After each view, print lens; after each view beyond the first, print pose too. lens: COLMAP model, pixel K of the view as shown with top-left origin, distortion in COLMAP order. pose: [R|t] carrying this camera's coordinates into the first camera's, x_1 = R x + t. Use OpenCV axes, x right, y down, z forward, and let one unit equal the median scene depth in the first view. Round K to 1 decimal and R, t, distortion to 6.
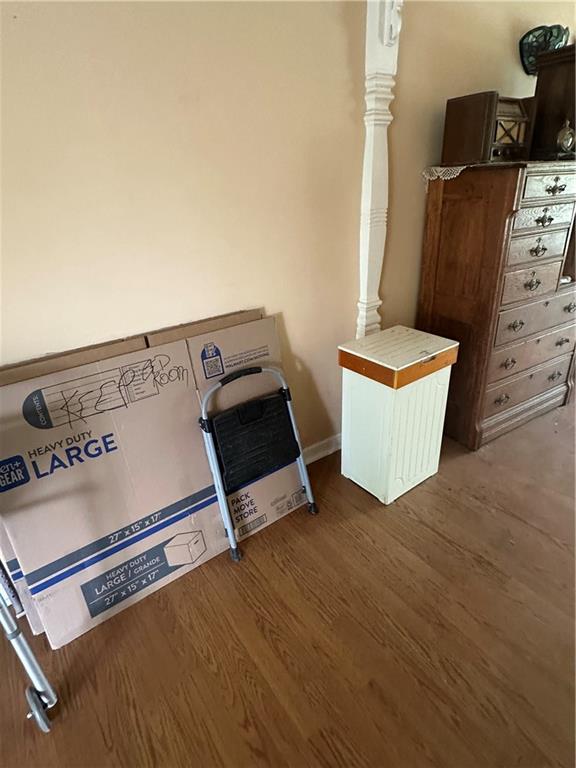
lens RADIAL K [[437.2, 0, 285.1], [0, 437.2, 378.3], [0, 0, 1]] dist [-0.005907, -0.000213]
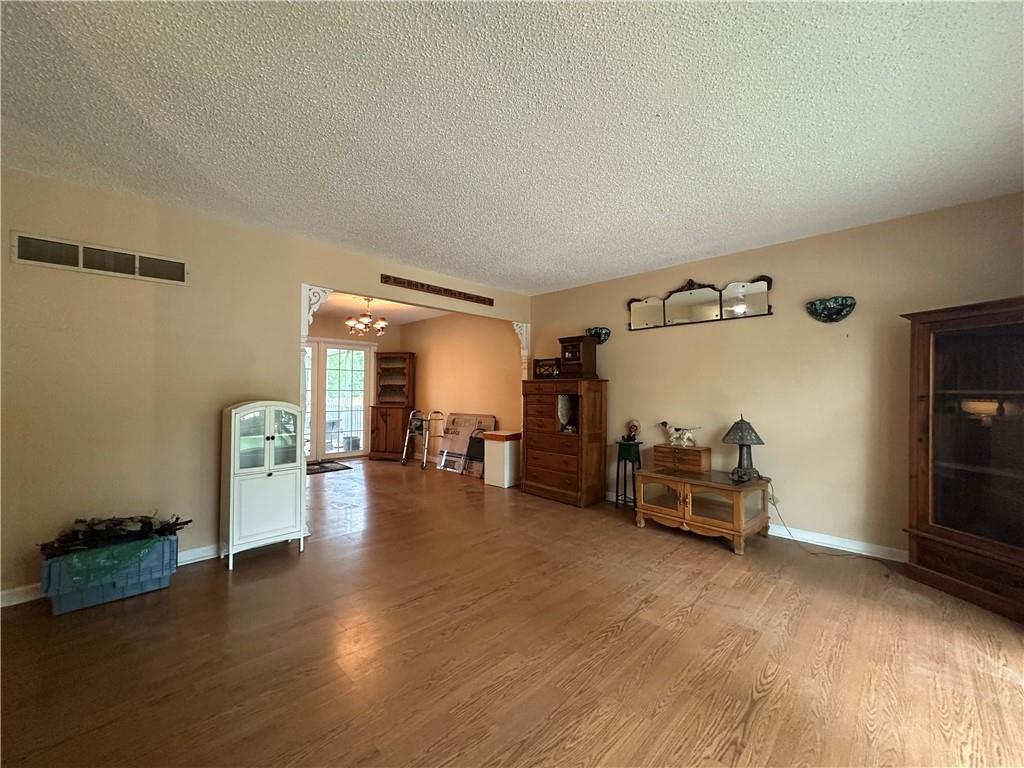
lens RADIAL K [[407.4, 0, 510.5], [0, 407.4, 384.1], [0, 0, 1]] dist [-0.002821, 0.000261]
pose [[0.178990, 0.026502, -0.983494, 3.952259], [-0.426223, 0.903051, -0.053235, -0.328580], [0.886734, 0.428716, 0.172933, 0.517749]]
